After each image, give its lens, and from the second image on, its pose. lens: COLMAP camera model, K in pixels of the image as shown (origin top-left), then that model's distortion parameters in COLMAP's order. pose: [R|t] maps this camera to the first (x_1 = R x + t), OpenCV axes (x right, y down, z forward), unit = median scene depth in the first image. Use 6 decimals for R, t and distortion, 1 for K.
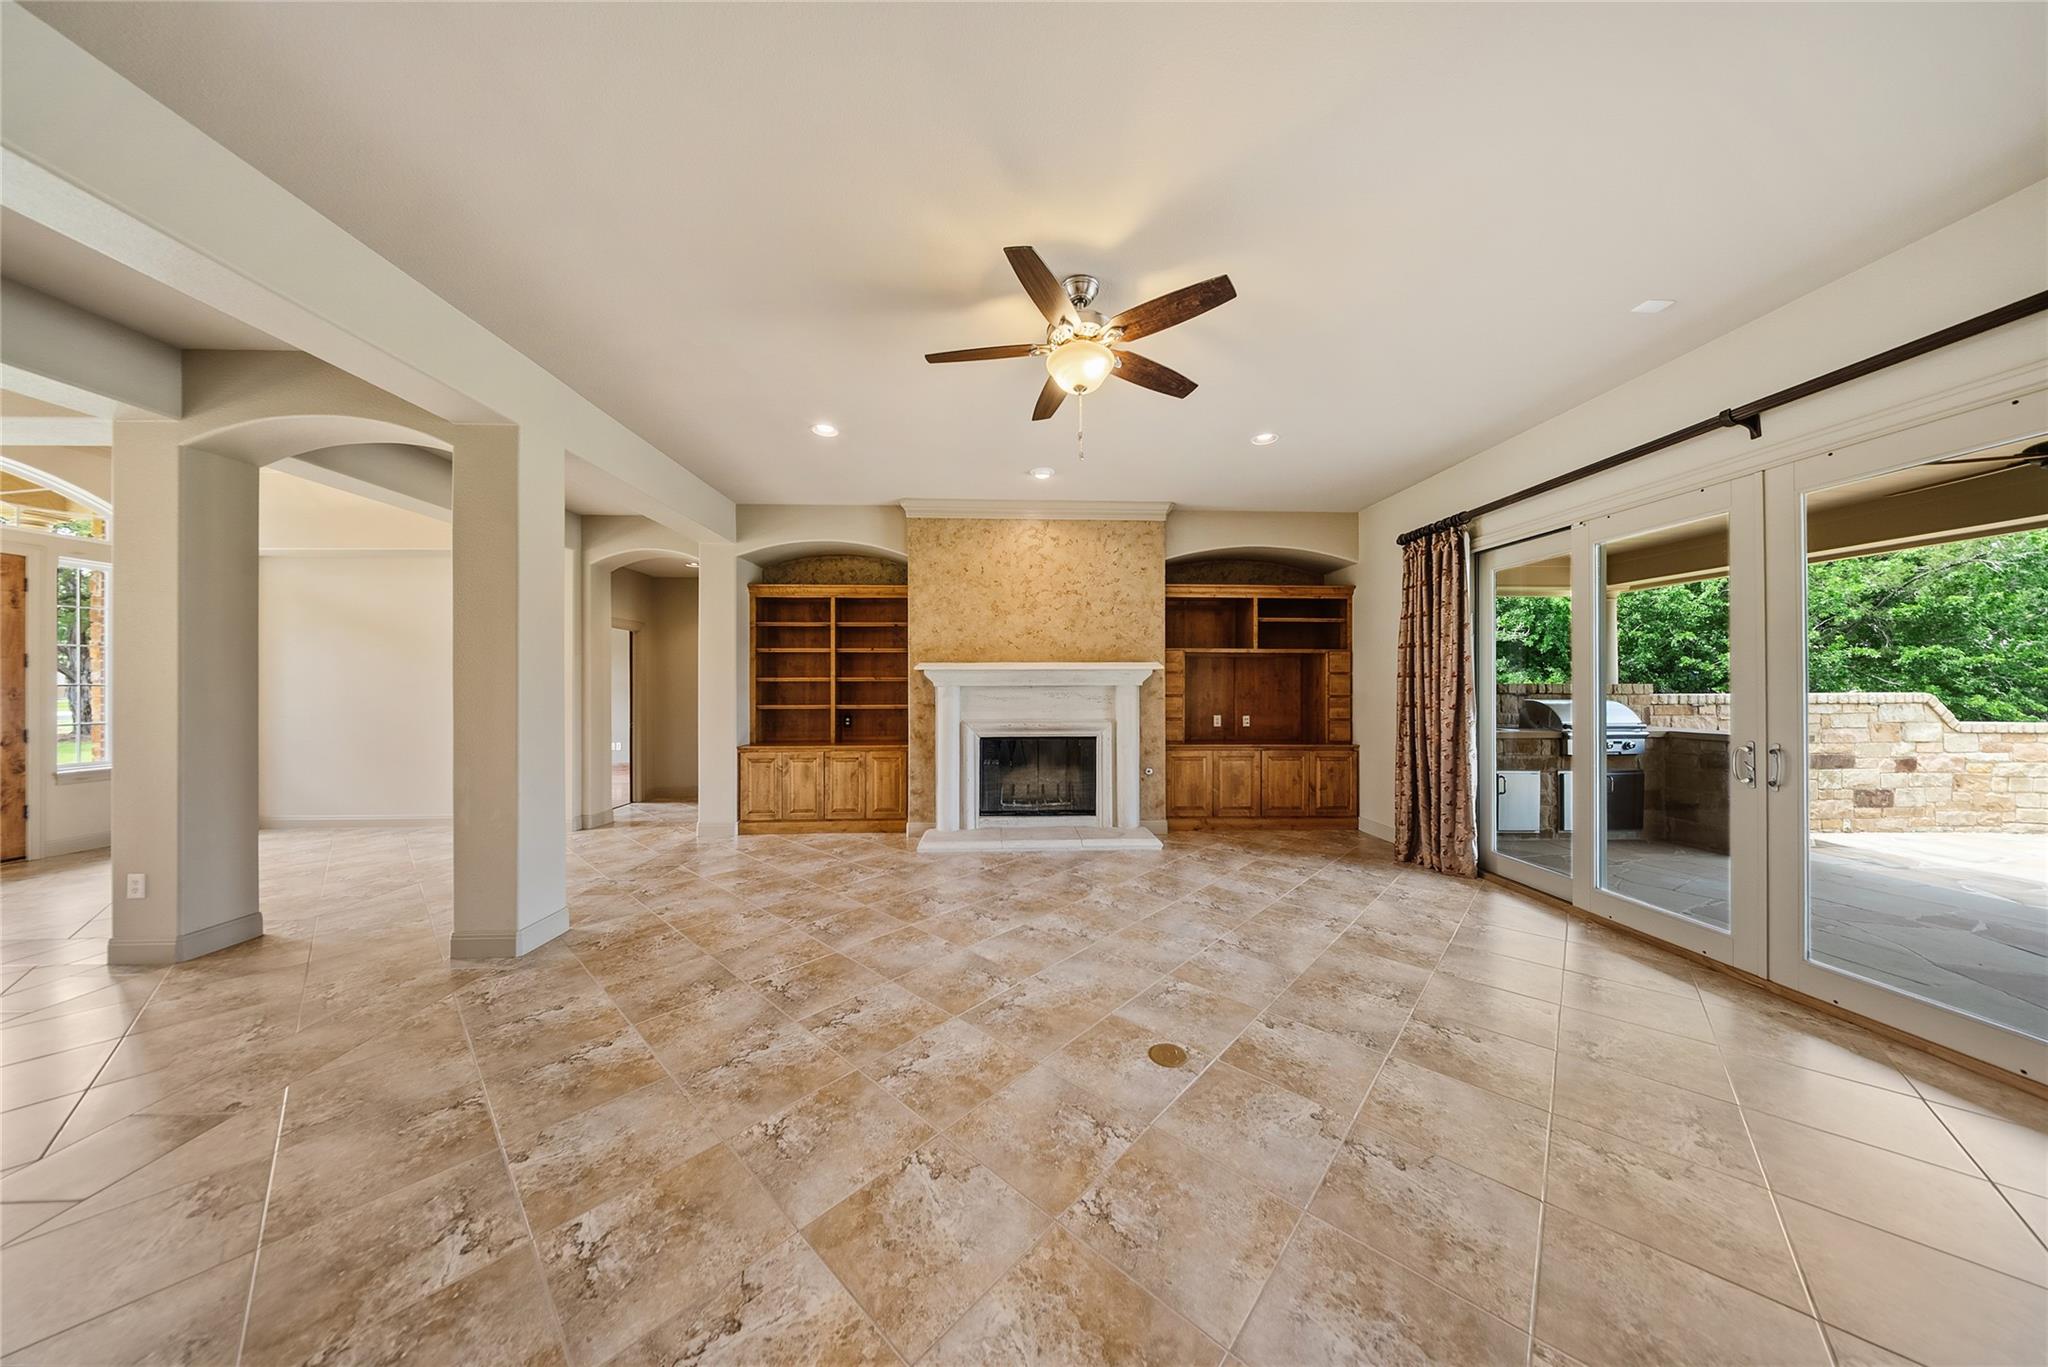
lens RADIAL K [[607.2, 0, 1035.4], [0, 607.2, 682.9], [0, 0, 1]] dist [0.001988, -0.001357]
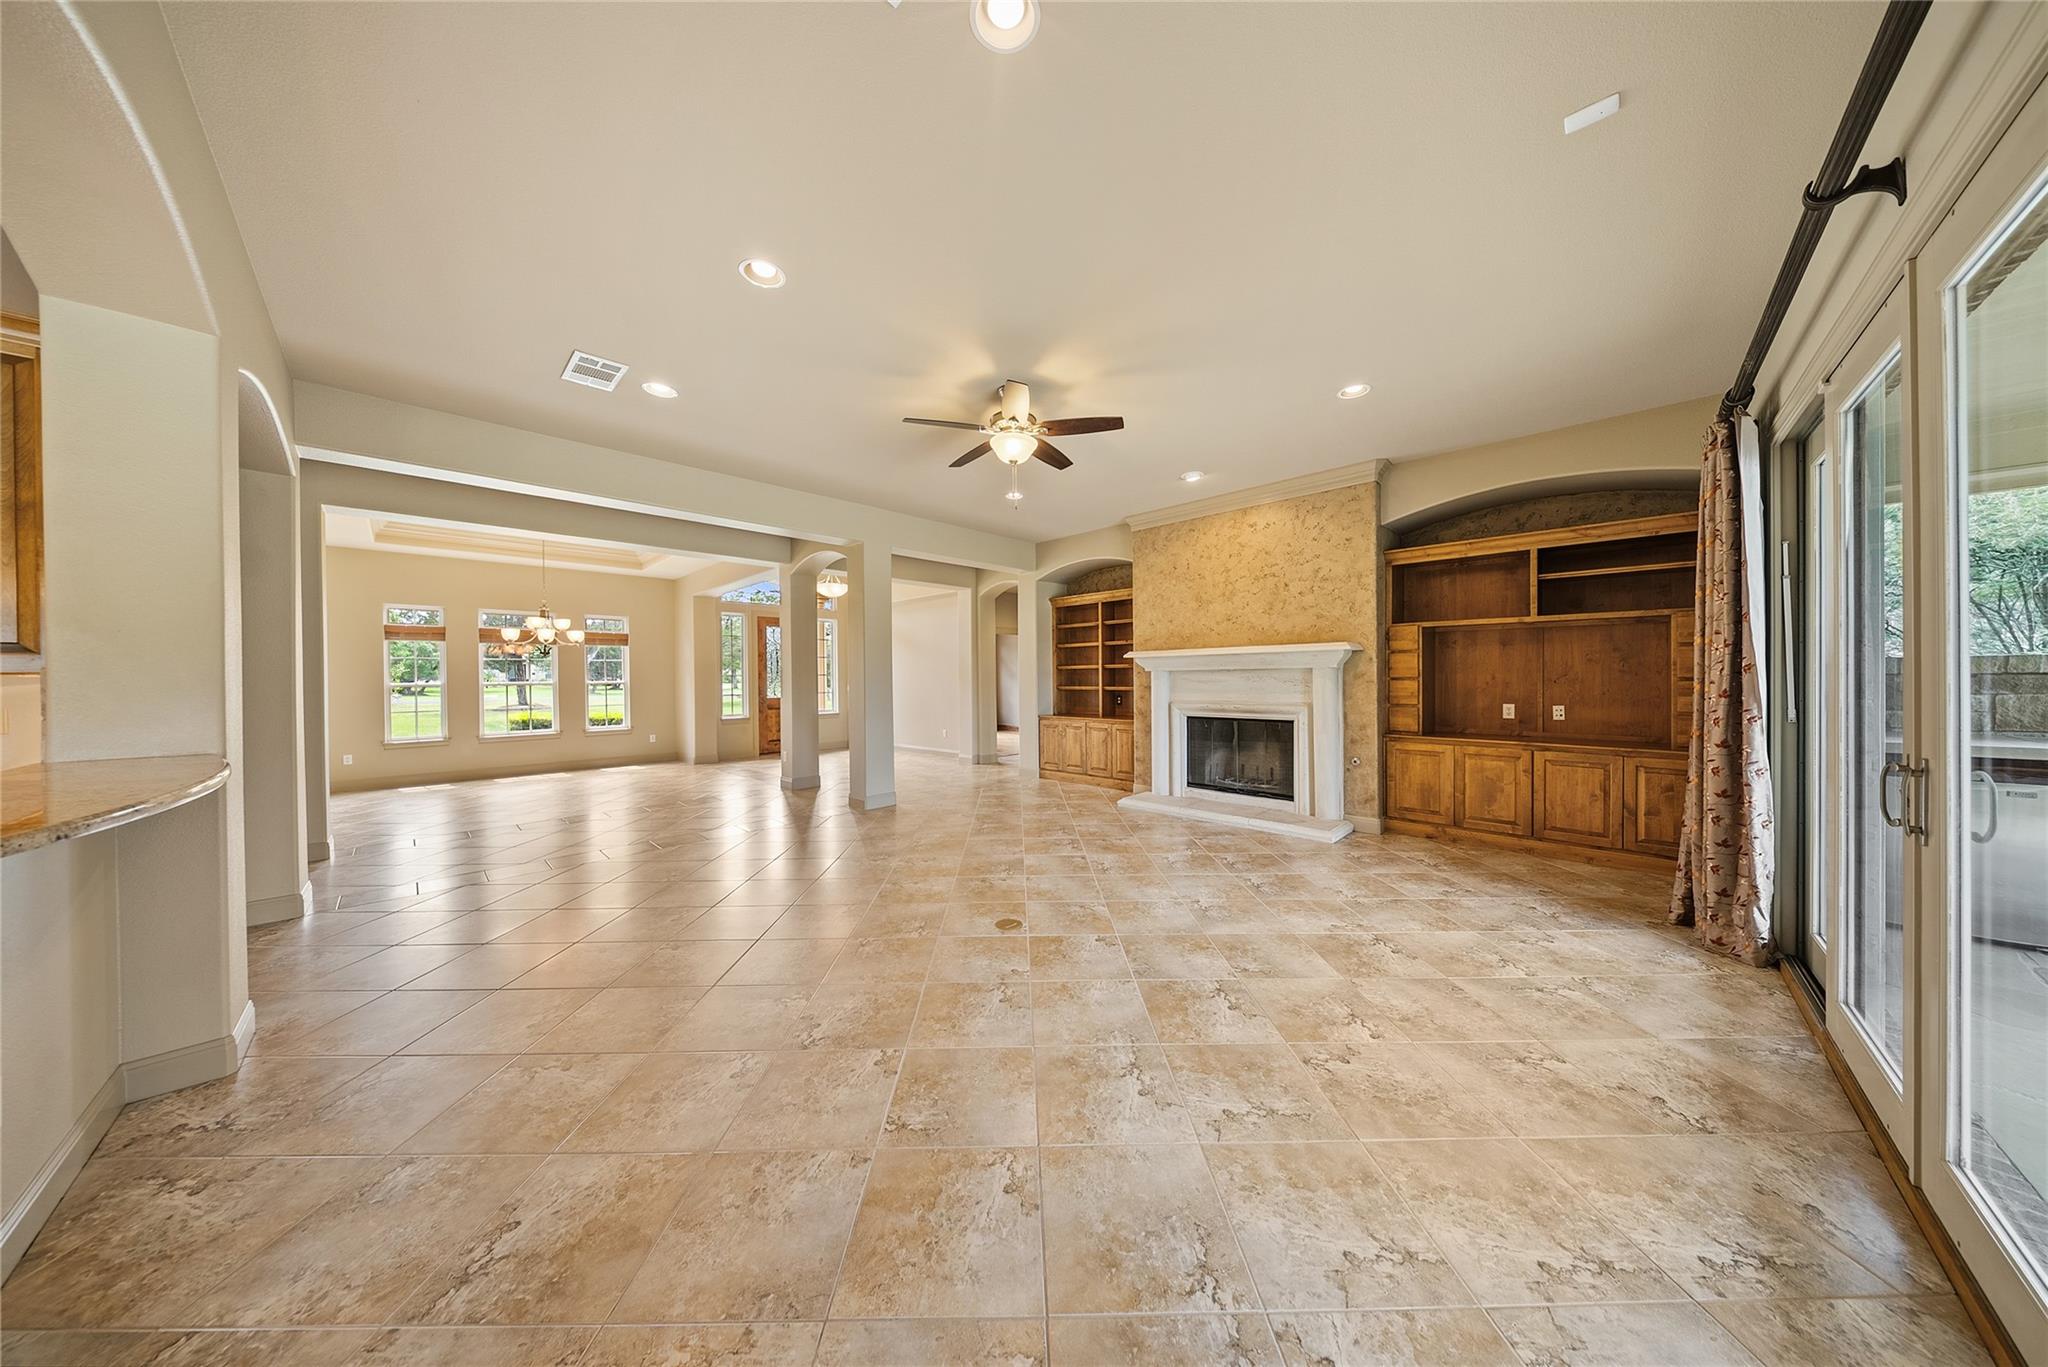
lens RADIAL K [[607.2, 0, 1028.7], [0, 607.2, 680.8], [0, 0, 1]] dist [0.001988, -0.001357]
pose [[0.682013, -0.000406, -0.731340, 0.528697], [0.015233, 0.999791, 0.013650, 0.004558], [0.731182, -0.020450, 0.681876, 0.022666]]
